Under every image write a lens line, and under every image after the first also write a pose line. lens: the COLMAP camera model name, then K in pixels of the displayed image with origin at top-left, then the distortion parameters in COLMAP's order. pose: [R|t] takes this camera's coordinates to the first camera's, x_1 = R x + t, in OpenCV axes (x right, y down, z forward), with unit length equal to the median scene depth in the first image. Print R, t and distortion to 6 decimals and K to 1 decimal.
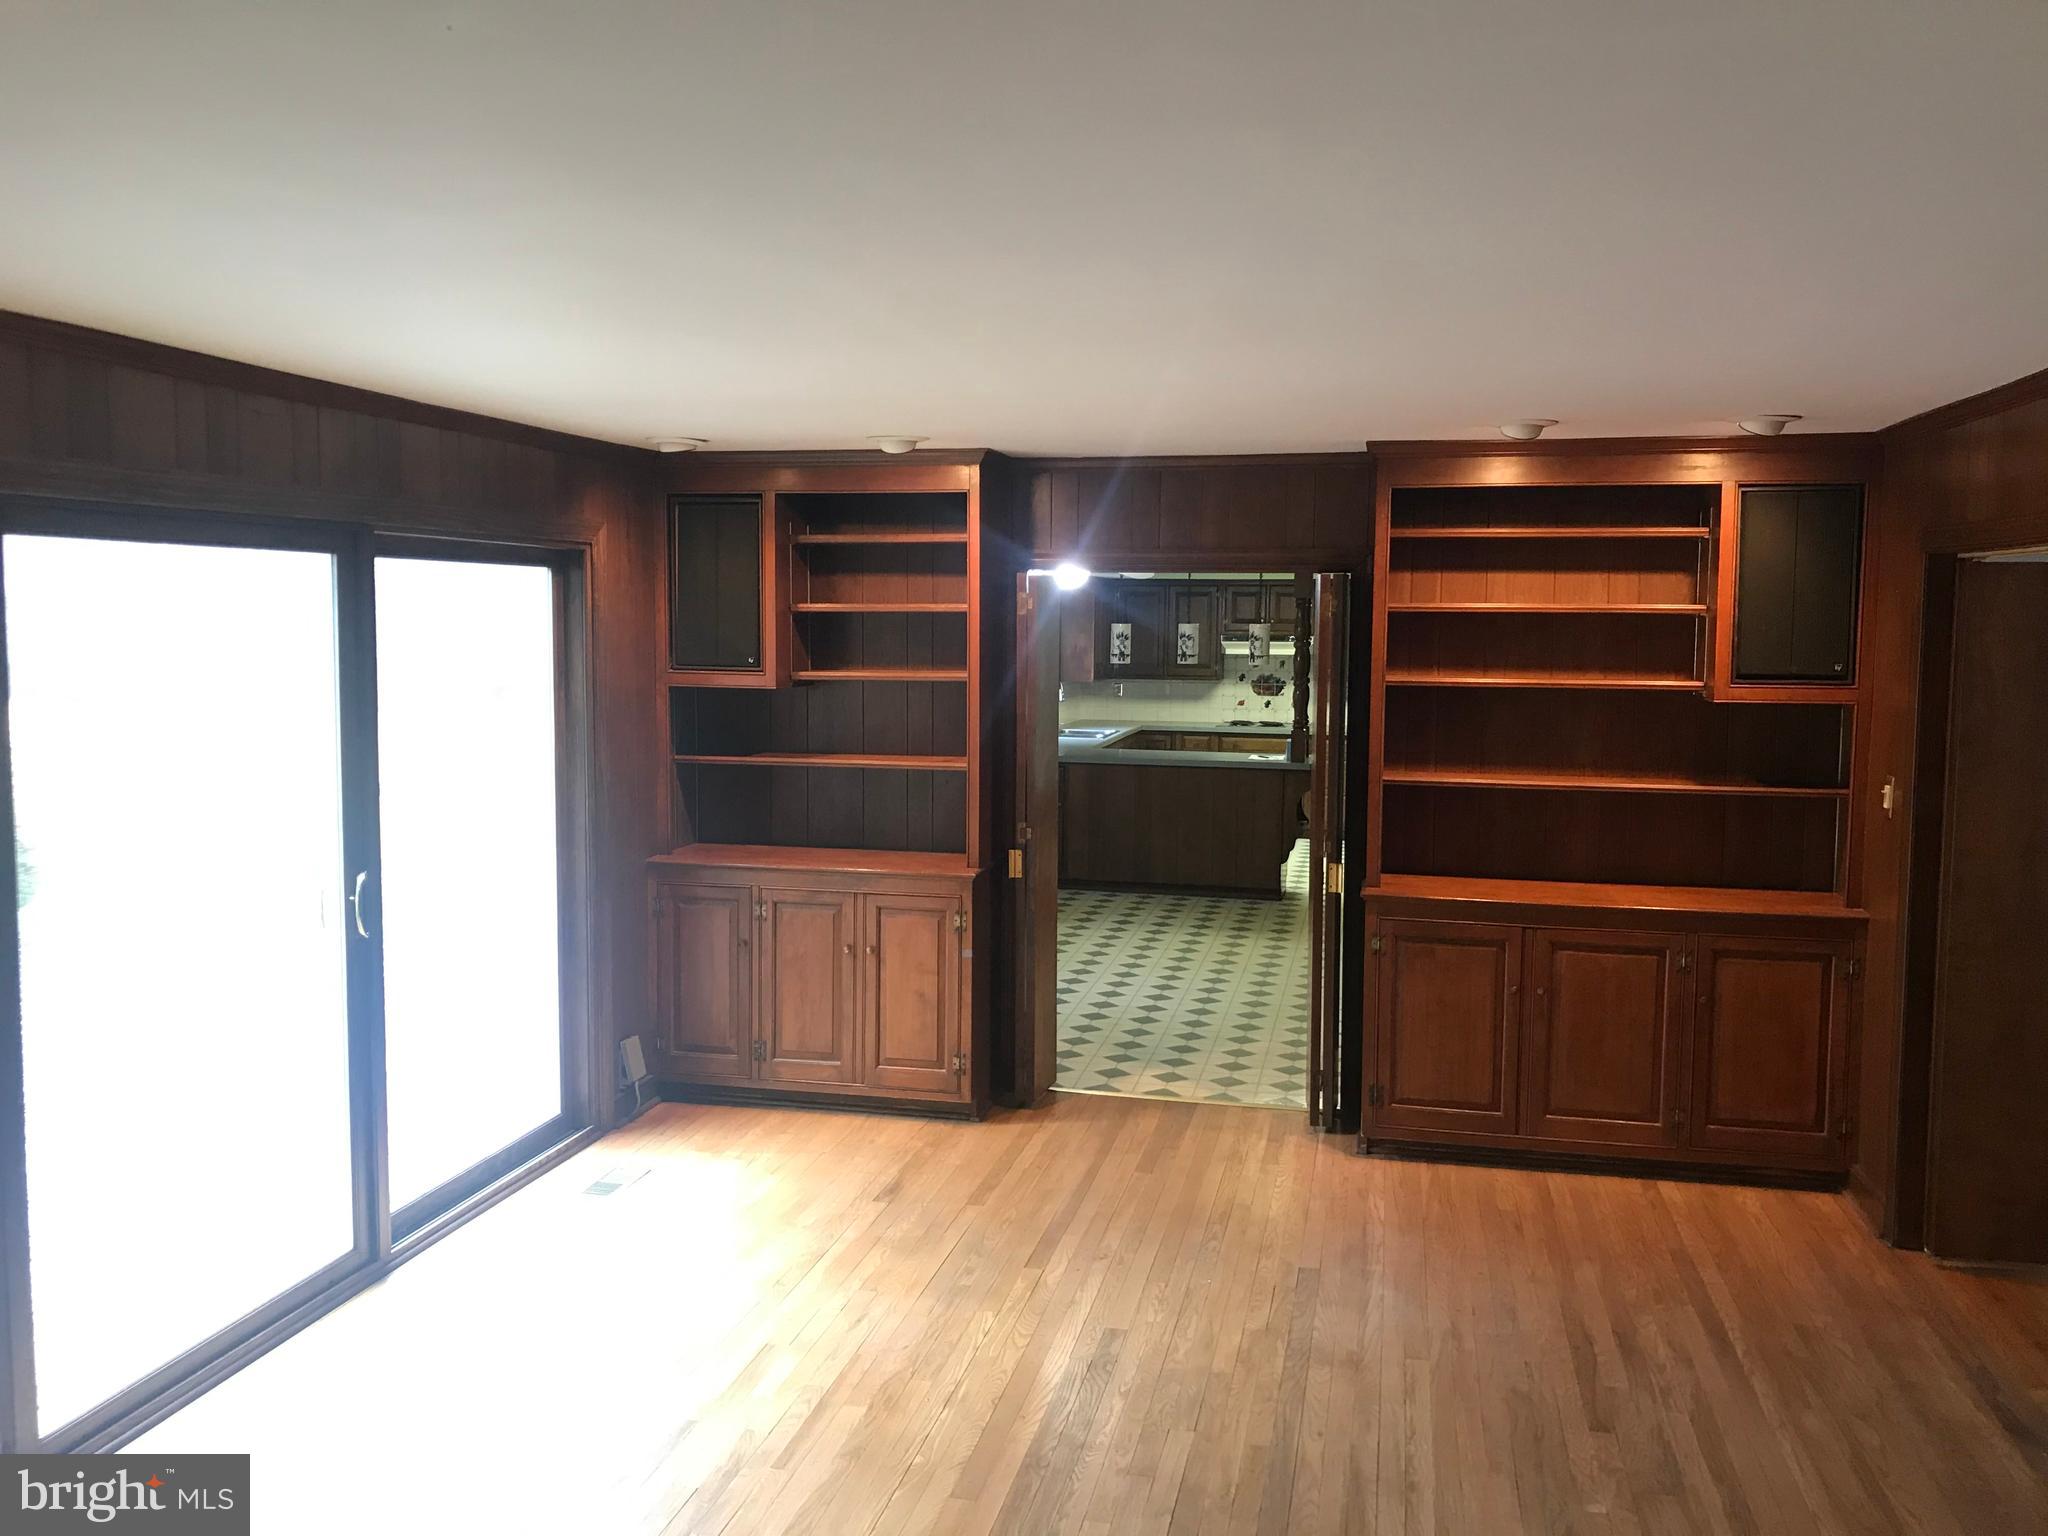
lens RADIAL K [[1708.3, 0, 1022.4], [0, 1708.3, 765.9], [0, 0, 1]] dist [0.037080, -0.005580]
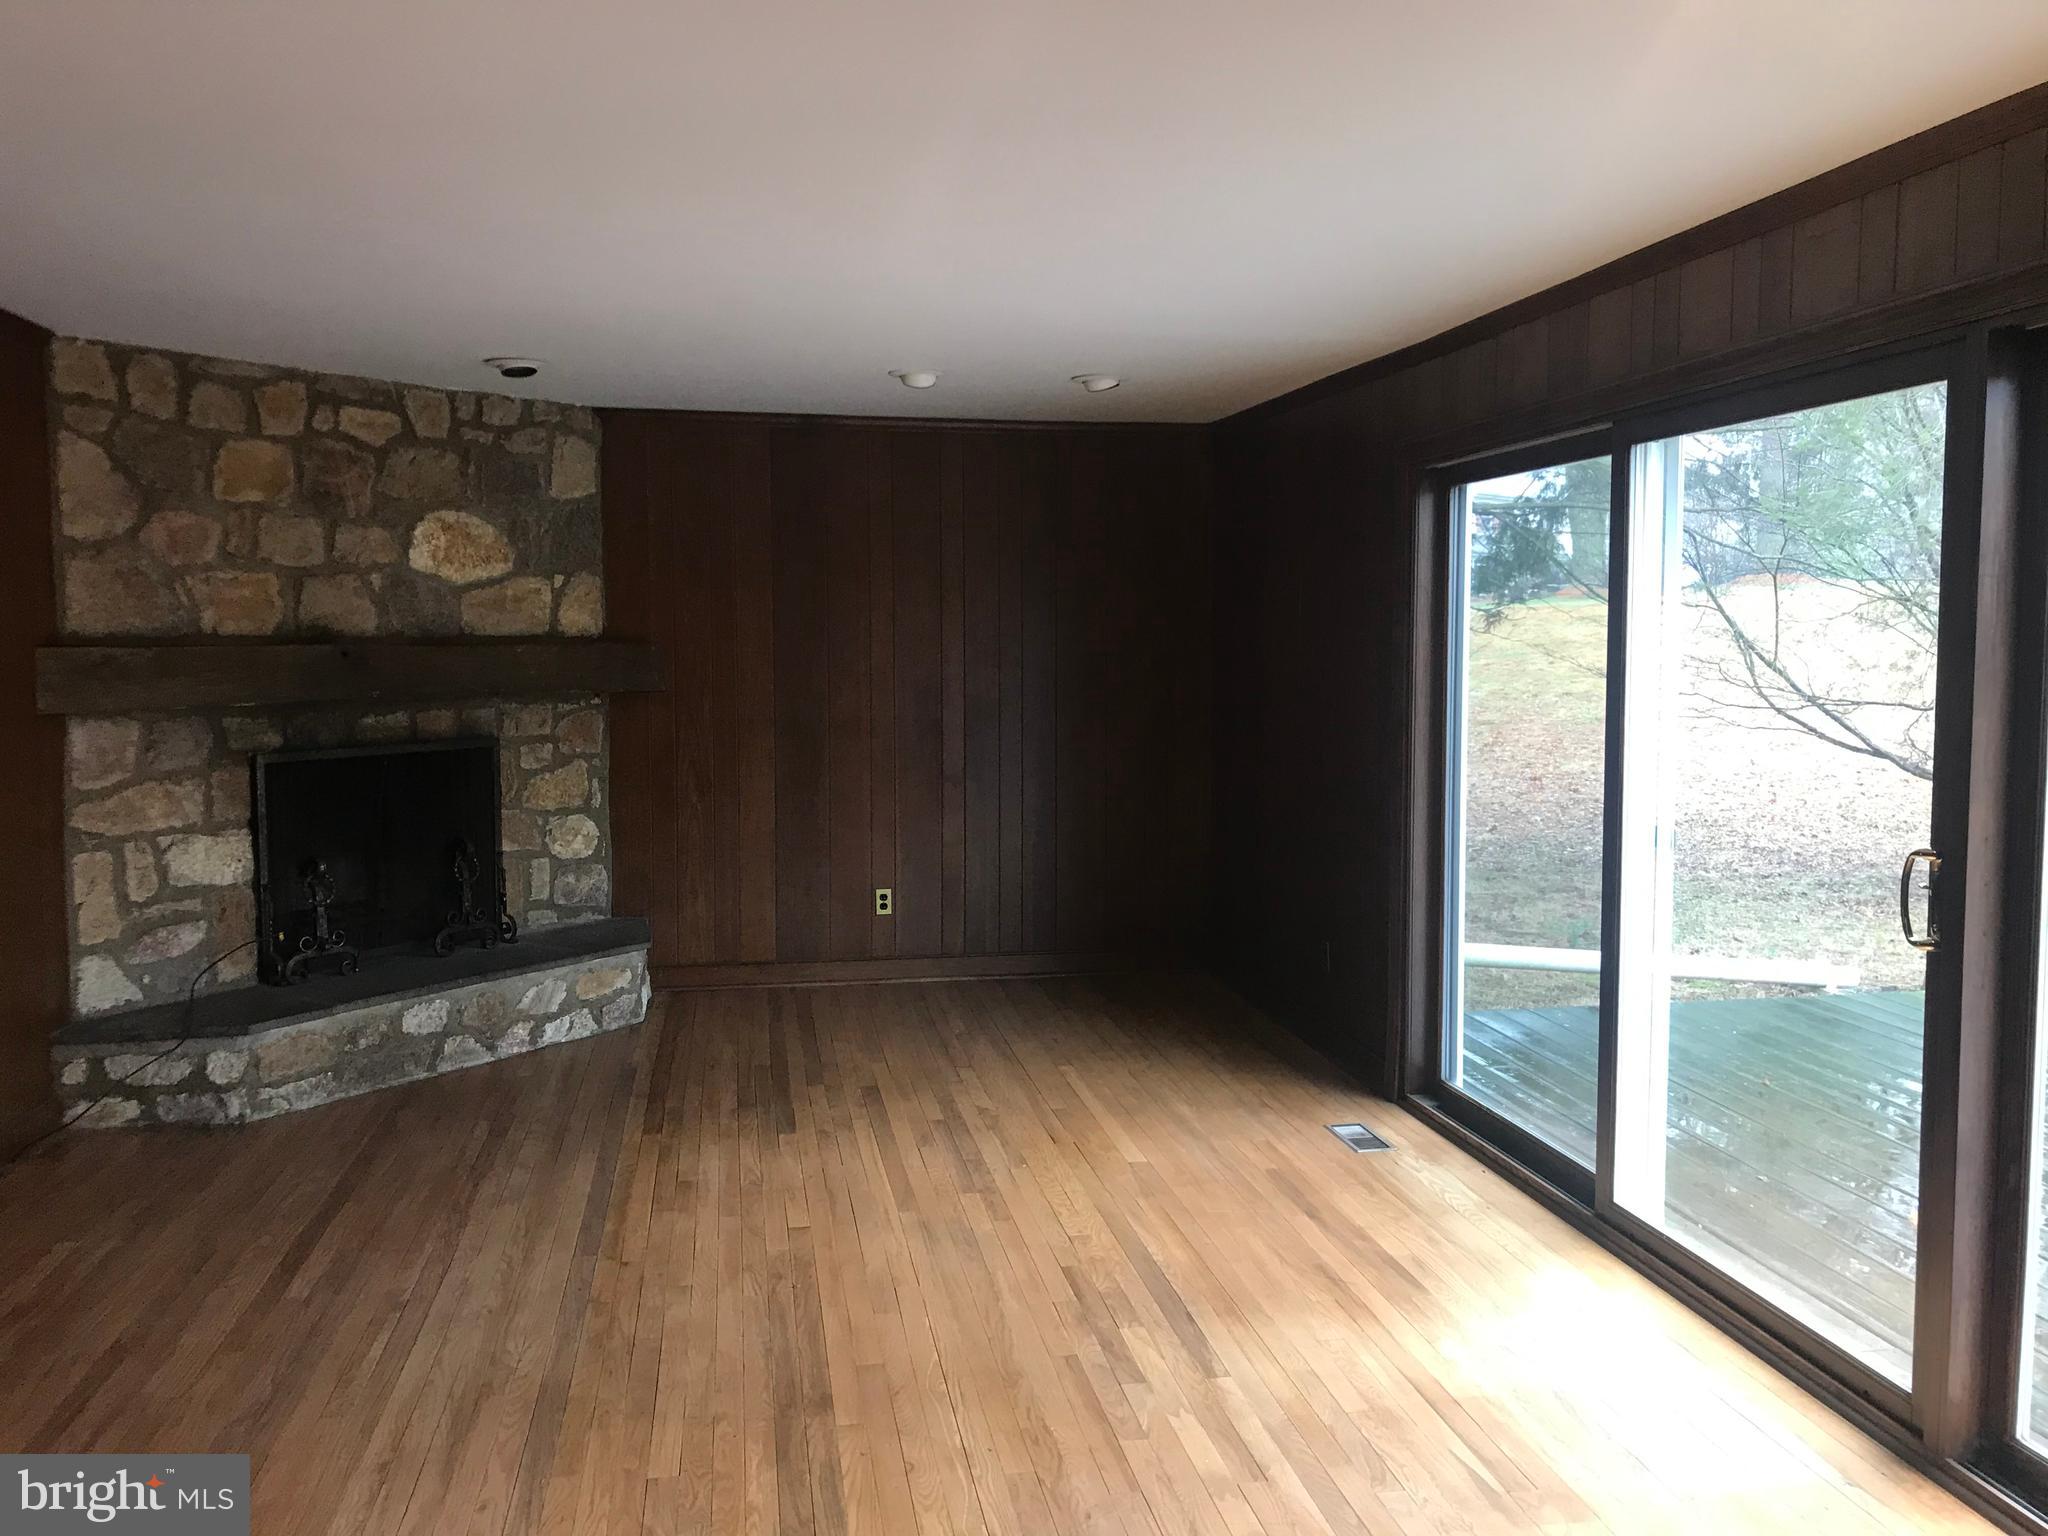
lens RADIAL K [[1708.3, 0, 1021.9], [0, 1708.3, 767.9], [0, 0, 1]] dist [0.037080, -0.005580]
pose [[-0.926206, 0.023429, -0.376288, 0.163895], [-0.039333, 0.986616, 0.158243, -0.051677], [0.374960, 0.161367, -0.912889, 1.227765]]
